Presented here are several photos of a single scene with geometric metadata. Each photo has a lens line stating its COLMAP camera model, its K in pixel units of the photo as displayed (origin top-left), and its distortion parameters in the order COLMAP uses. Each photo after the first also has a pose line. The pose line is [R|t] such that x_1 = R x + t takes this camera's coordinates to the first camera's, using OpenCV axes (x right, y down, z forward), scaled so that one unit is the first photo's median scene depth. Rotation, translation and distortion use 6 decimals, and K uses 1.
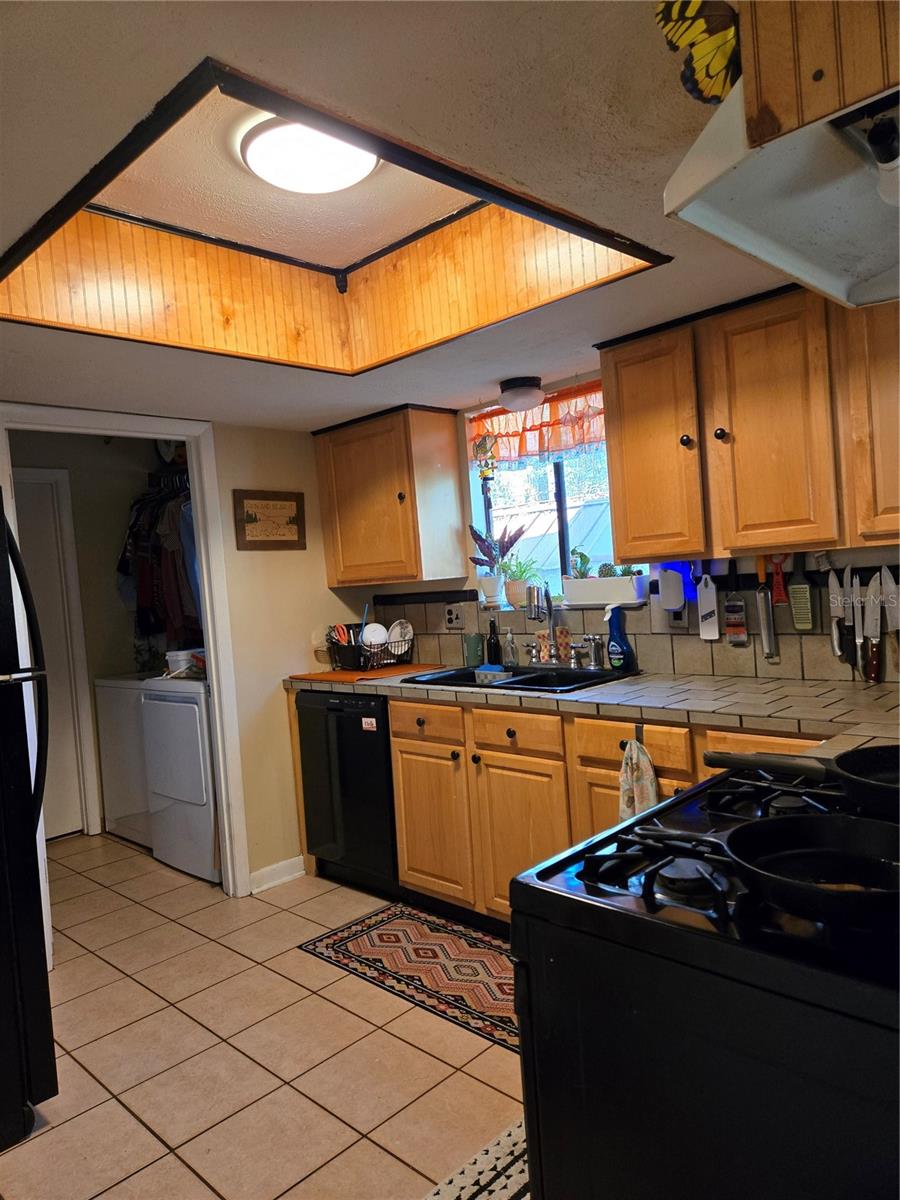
lens RADIAL K [[810.7, 0, 448.8], [0, 810.7, 605.5], [0, 0, 1]] dist [0.066645, -0.071994]
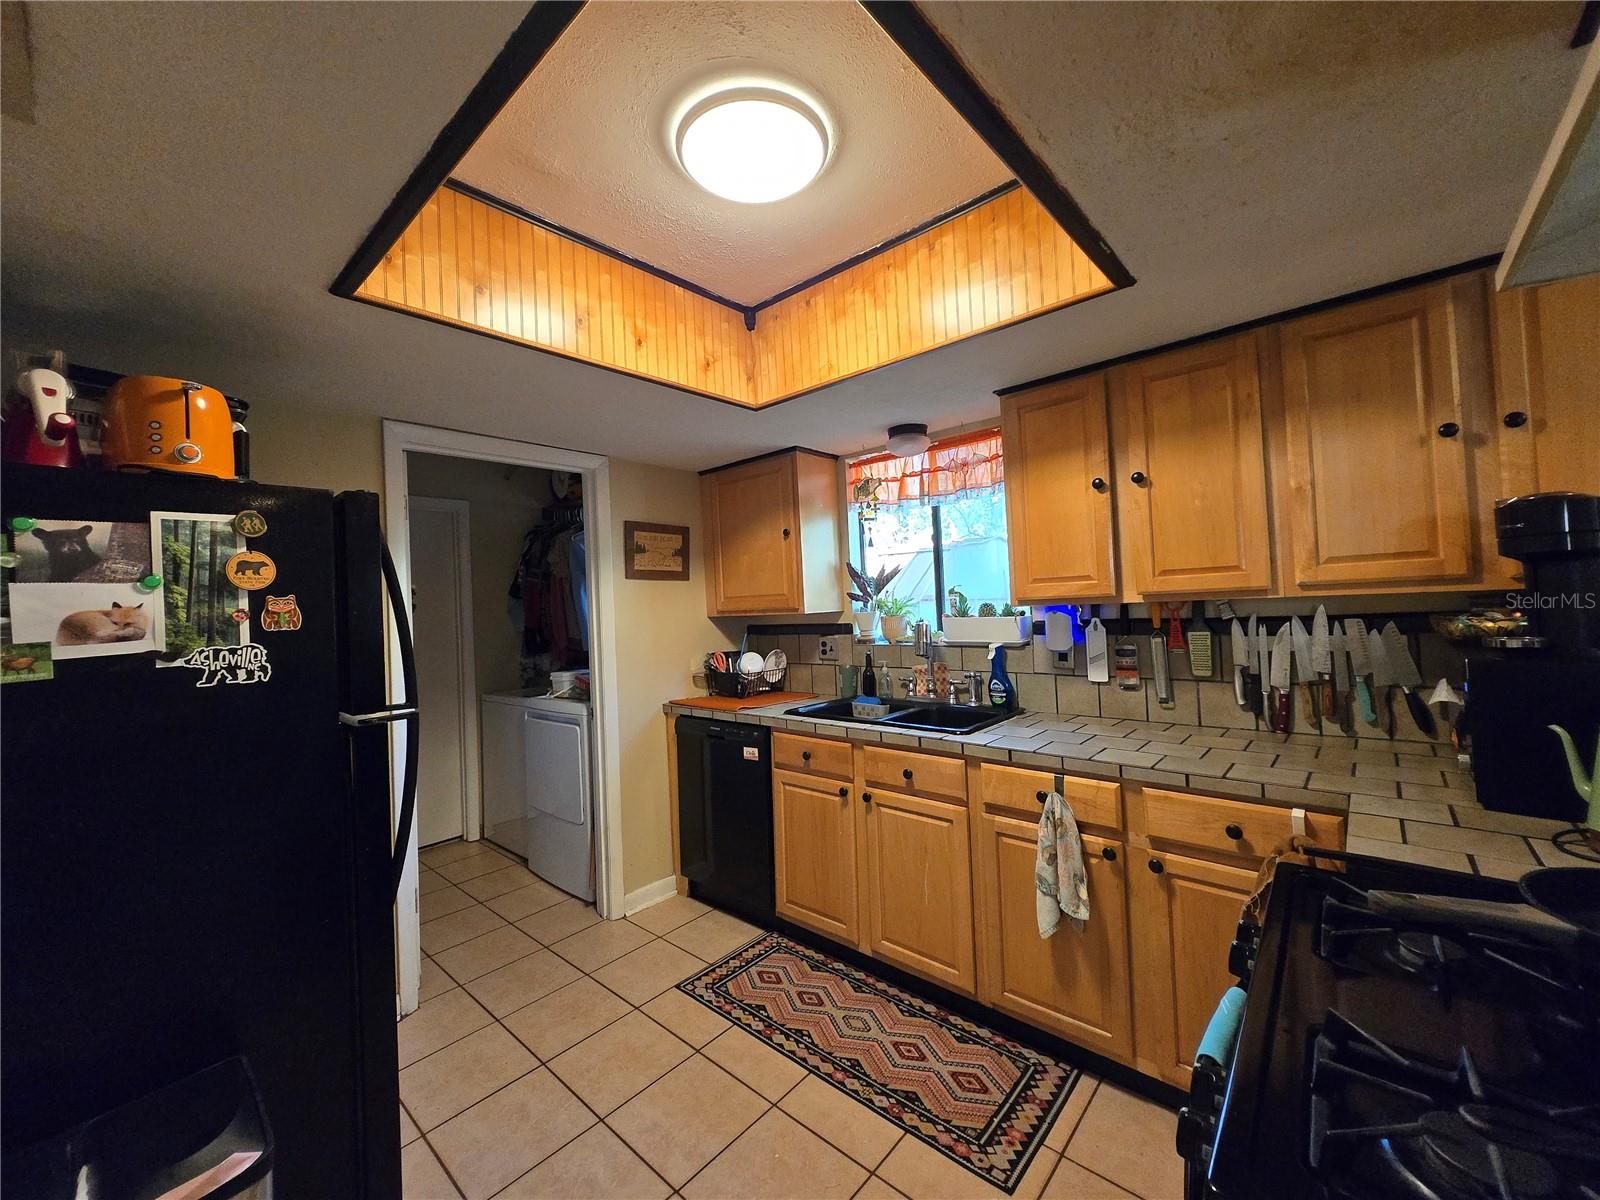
lens RADIAL K [[635.3, 0, 804.0], [0, 635.3, 592.6], [0, 0, 1]] dist [0.001334, -0.000775]
pose [[0.998200, 0.033466, 0.049777, -0.085784], [-0.030497, 0.997777, -0.059258, -0.010551], [-0.051650, 0.057633, 0.997001, 0.212338]]
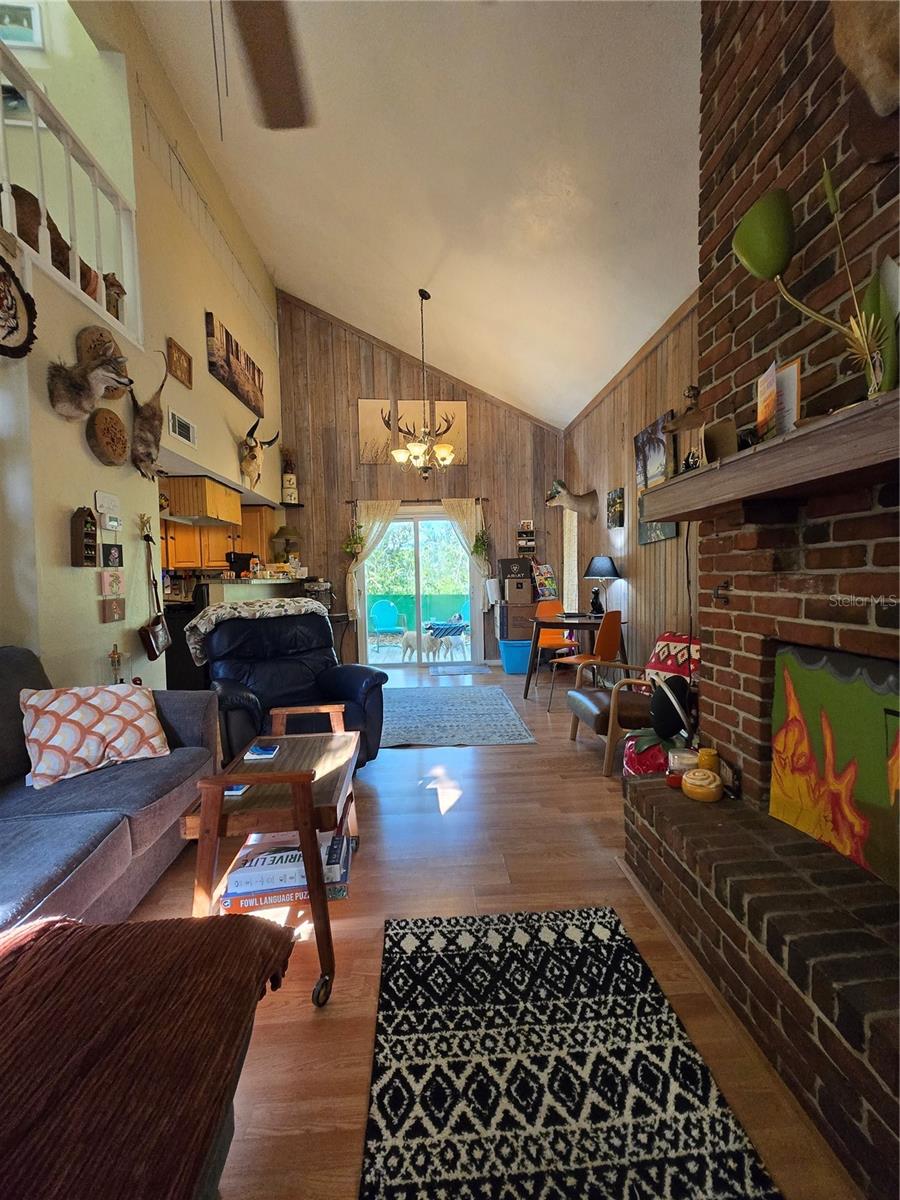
lens RADIAL K [[473.4, 0, 453.3], [0, 473.4, 598.1], [0, 0, 1]] dist [0.009716, -0.006256]
pose [[0.667833, 0.031383, 0.743649, -0.371677], [0.001191, 0.999064, -0.043232, 0.147111], [-0.744310, 0.029757, 0.667171, -1.251744]]
